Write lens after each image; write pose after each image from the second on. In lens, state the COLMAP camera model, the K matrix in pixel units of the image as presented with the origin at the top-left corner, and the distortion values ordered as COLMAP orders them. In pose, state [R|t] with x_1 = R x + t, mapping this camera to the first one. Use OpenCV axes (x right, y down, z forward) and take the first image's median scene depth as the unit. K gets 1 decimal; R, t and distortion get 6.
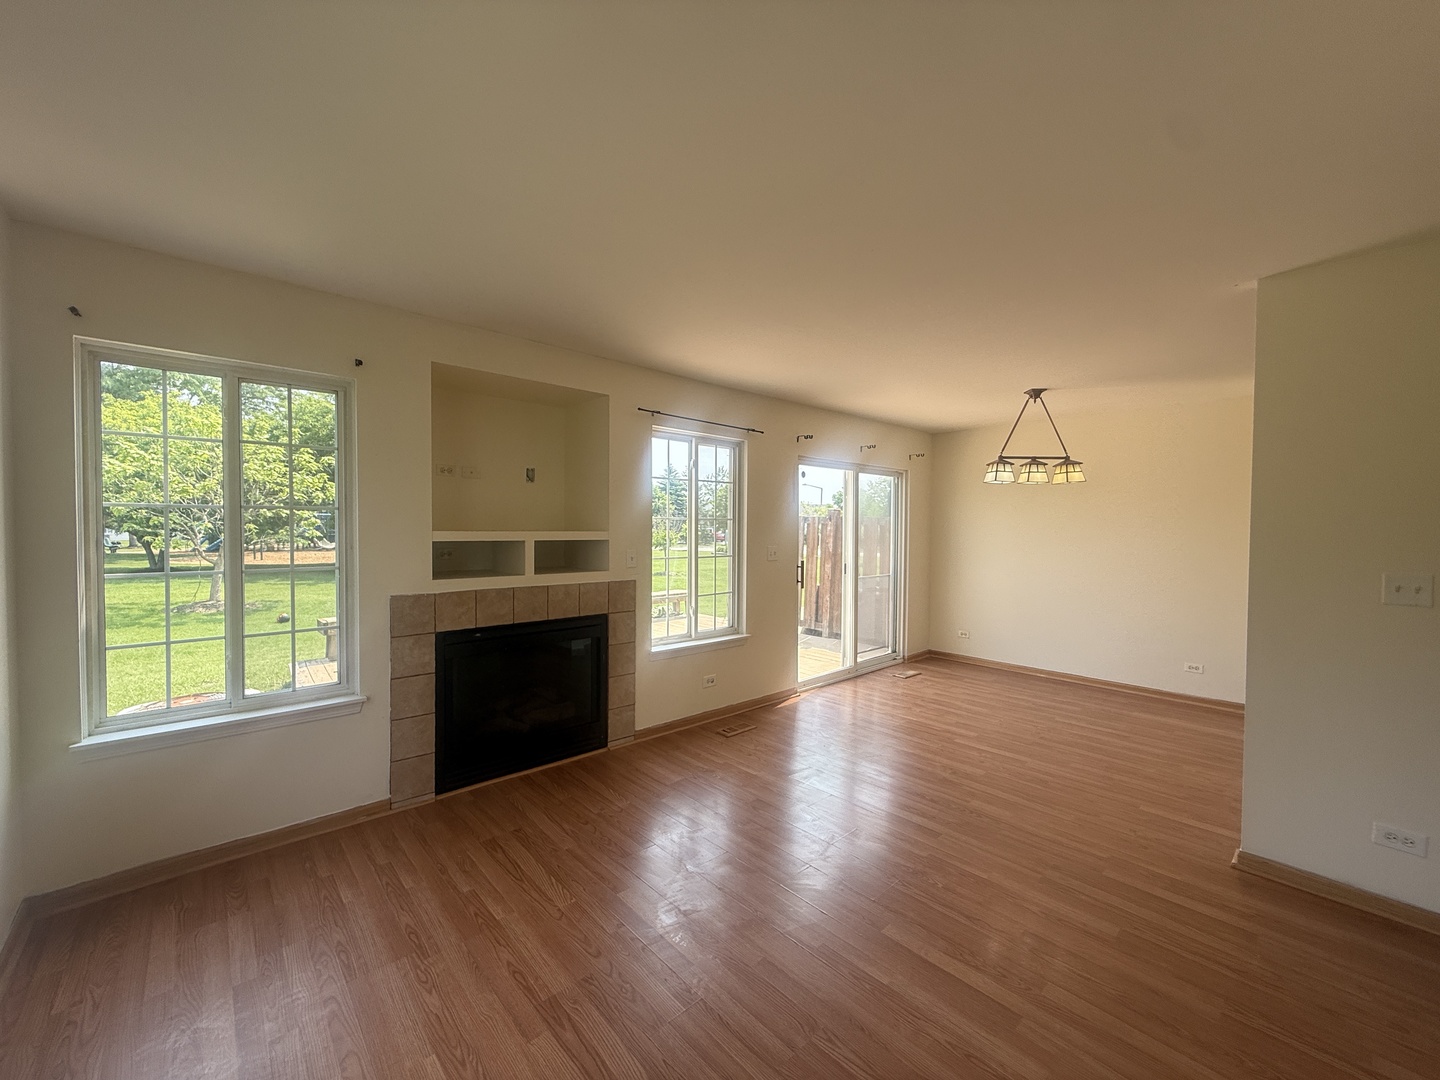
lens RADIAL K [[576.8, 0, 708.5], [0, 576.8, 539.6], [0, 0, 1]] dist [-0.002064, 0.000419]
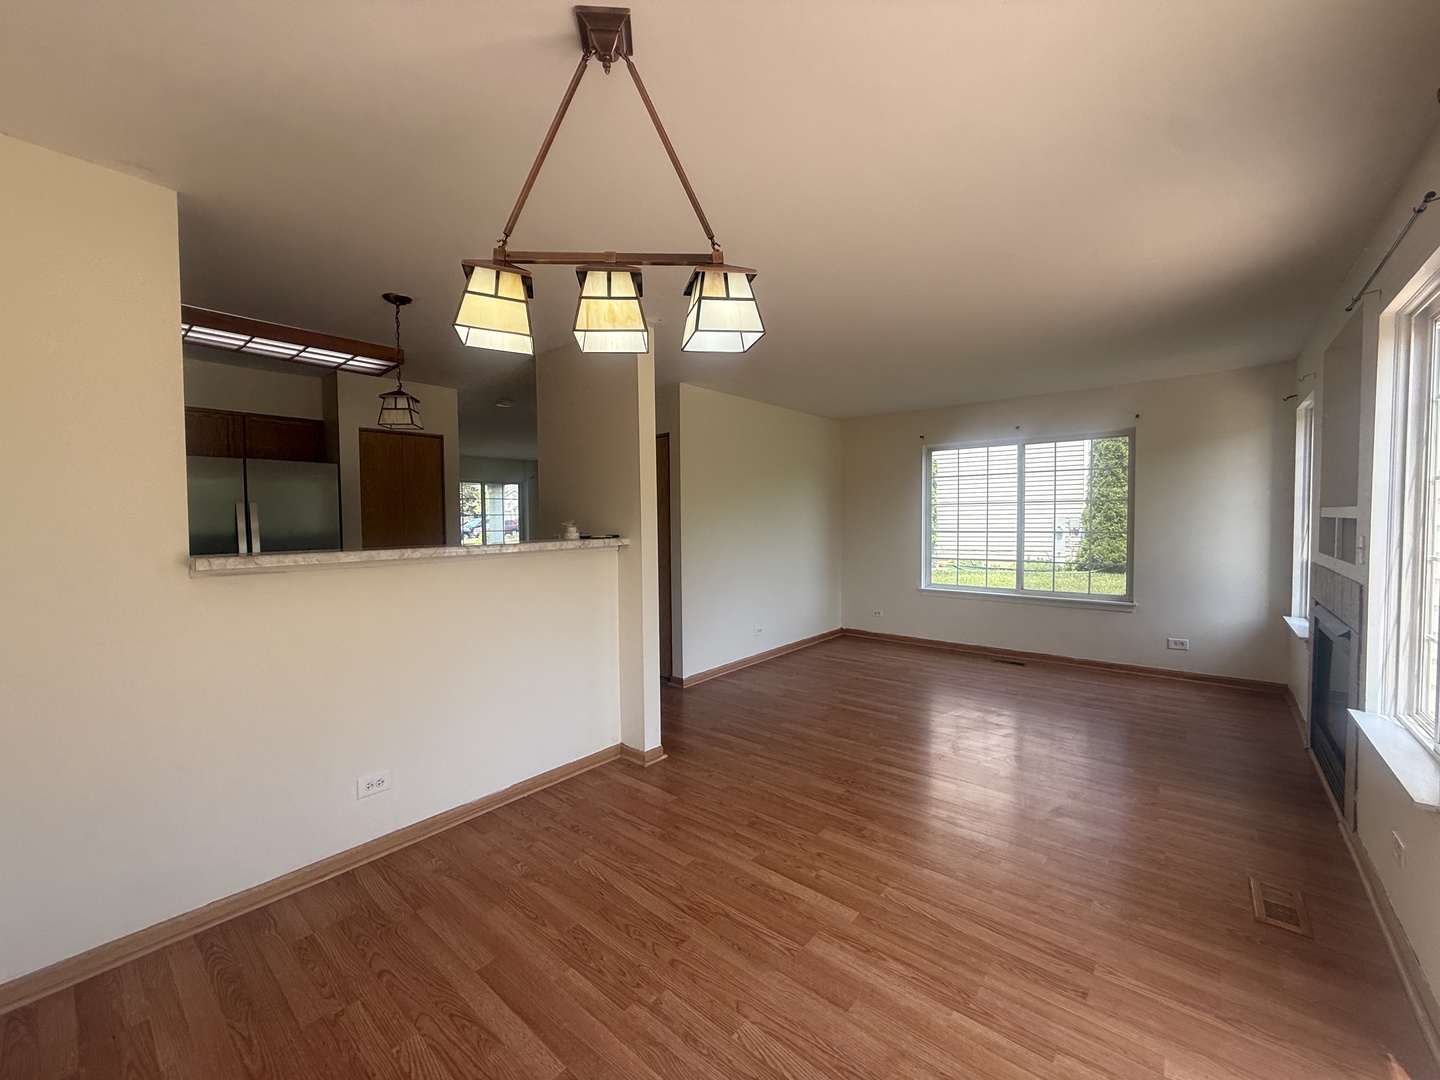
lens RADIAL K [[576.8, 0, 720.0], [0, 576.8, 531.6], [0, 0, 1]] dist [-0.002064, 0.000419]
pose [[-0.988863, 0.012035, -0.148339, 0.817646], [0.005040, 0.998861, 0.047439, -0.020732], [0.148741, 0.046163, -0.987798, 1.944970]]
